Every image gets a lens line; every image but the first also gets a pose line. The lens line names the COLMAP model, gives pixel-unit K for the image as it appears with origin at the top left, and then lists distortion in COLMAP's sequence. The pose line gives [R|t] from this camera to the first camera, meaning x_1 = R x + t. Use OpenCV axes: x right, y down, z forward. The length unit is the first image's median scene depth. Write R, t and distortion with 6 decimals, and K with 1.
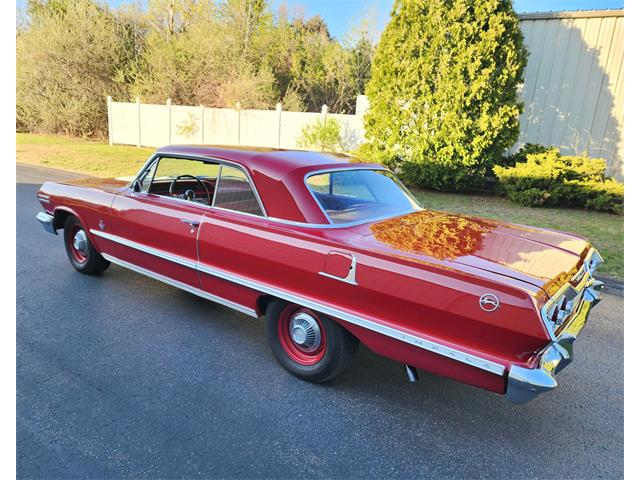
lens RADIAL K [[429.3, 0, 328.8], [0, 429.3, 238.3], [0, 0, 1]] dist [0.068870, -0.057112]
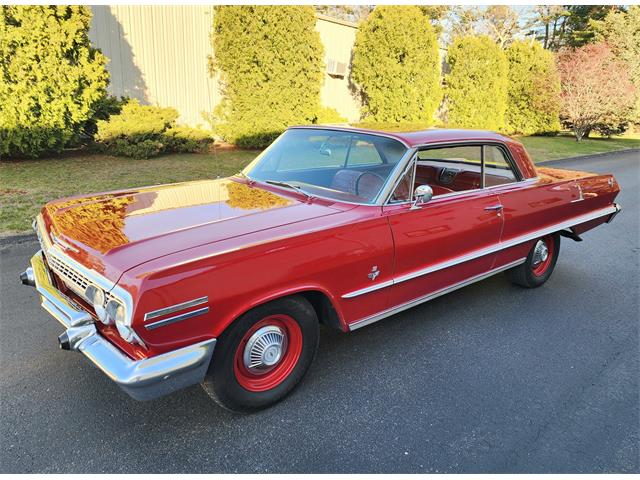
lens RADIAL K [[452.3, 0, 325.1], [0, 452.3, 208.3], [0, 0, 1]] dist [0.070865, -0.064336]
pose [[0.237227, -0.267715, 0.933837, -0.434330], [0.209616, 0.952739, 0.219884, -0.108292], [-0.948570, 0.143585, 0.282132, 0.335840]]
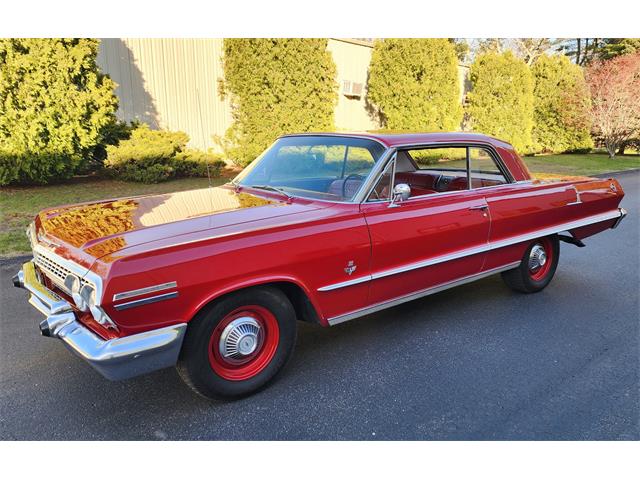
lens RADIAL K [[472.9, 0, 335.7], [0, 472.9, 224.6], [0, 0, 1]] dist [0.077247, -0.074393]
pose [[0.260762, -0.247703, 0.933084, -0.449536], [0.237204, 0.953333, 0.186789, -0.088775], [-0.935809, 0.172624, 0.307349, 0.307370]]
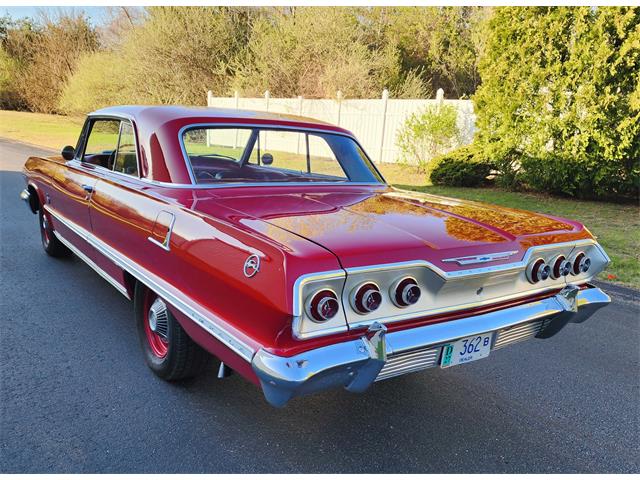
lens RADIAL K [[532.0, 0, 331.7], [0, 532.0, 257.3], [0, 0, 1]] dist [0.076365, -0.081055]
pose [[0.956465, 0.055857, -0.286452, 0.147042], [-0.061164, 0.998082, -0.009604, 0.025787], [0.285366, 0.026706, 0.958046, 0.031734]]
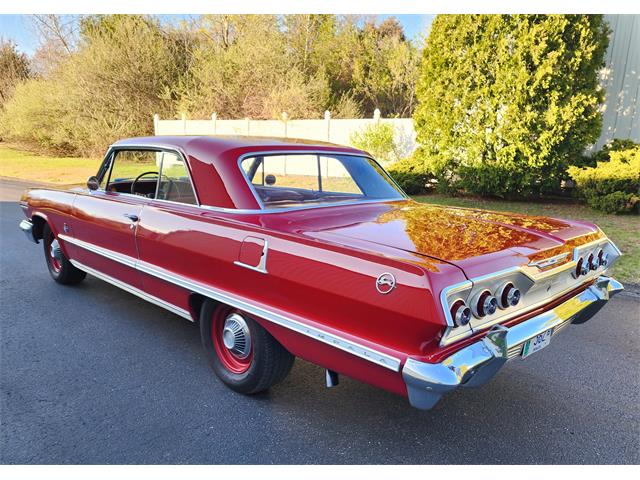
lens RADIAL K [[482.9, 0, 342.7], [0, 482.9, 254.0], [0, 0, 1]] dist [0.073443, -0.070943]
pose [[0.990553, -0.013357, -0.136478, 0.079967], [0.009650, 0.999567, -0.027786, 0.022734], [0.136790, 0.026207, 0.990253, 0.015847]]
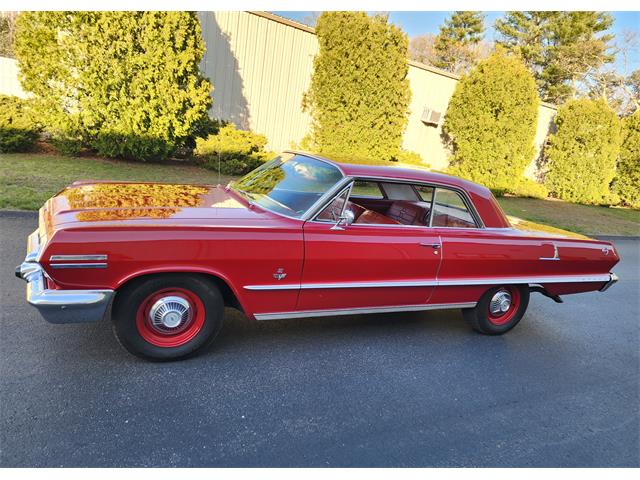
lens RADIAL K [[429.3, 0, 328.8], [0, 429.3, 238.3], [0, 0, 1]] dist [0.068870, -0.057112]
pose [[0.471567, -0.194228, 0.860174, -0.423537], [0.090368, 0.980951, 0.171958, -0.081432], [-0.877187, -0.003357, 0.480136, 0.224818]]
